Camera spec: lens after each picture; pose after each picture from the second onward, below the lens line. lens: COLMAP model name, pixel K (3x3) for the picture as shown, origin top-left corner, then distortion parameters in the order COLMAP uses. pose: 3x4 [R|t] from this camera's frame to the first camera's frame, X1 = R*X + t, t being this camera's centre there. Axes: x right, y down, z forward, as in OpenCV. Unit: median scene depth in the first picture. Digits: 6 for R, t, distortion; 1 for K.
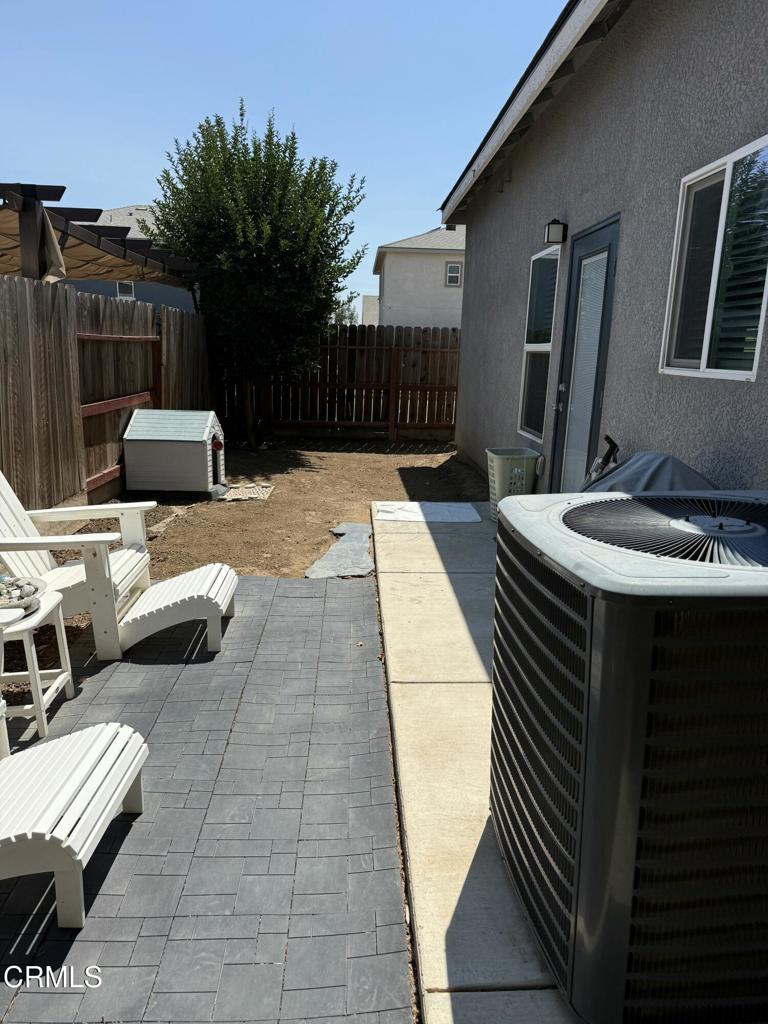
lens RADIAL K [[719.1, 0, 384.0], [0, 719.1, 512.0], [0, 0, 1]] dist [0.003743, 0.000394]
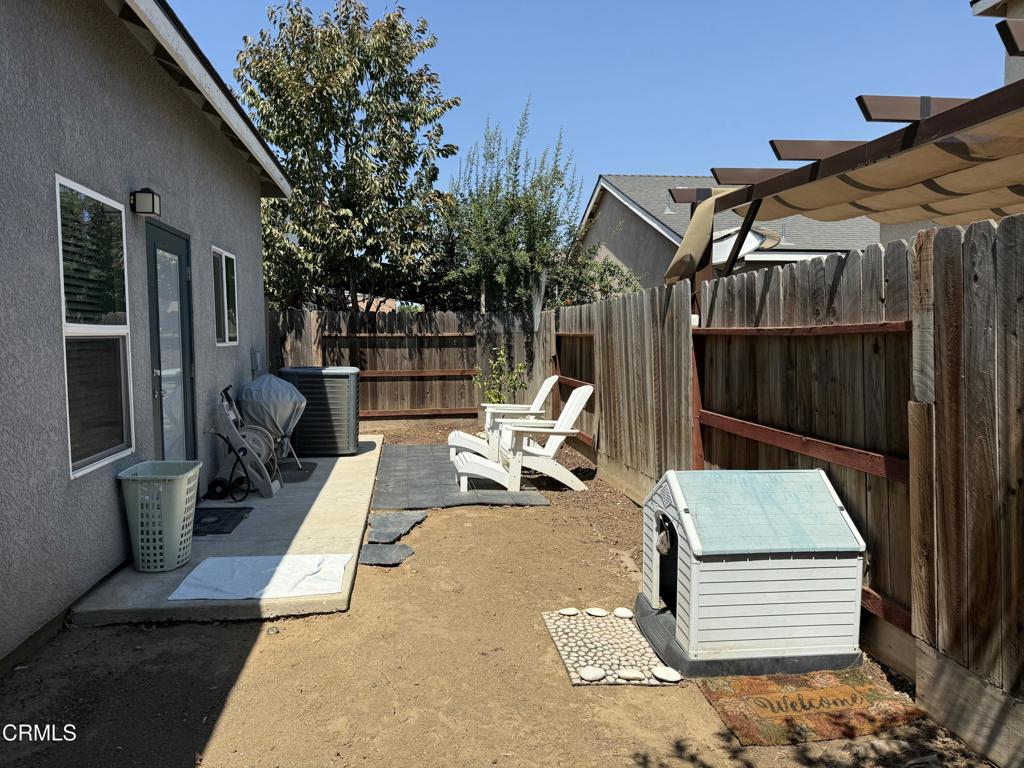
lens RADIAL K [[719.1, 0, 512.0], [0, 719.1, 384.0], [0, 0, 1]] dist [0.003743, 0.000394]
pose [[-0.994310, -0.017909, -0.105008, -0.098714], [-0.046861, 0.958796, 0.280205, -0.377857], [0.095663, 0.283532, -0.954179, 1.656488]]
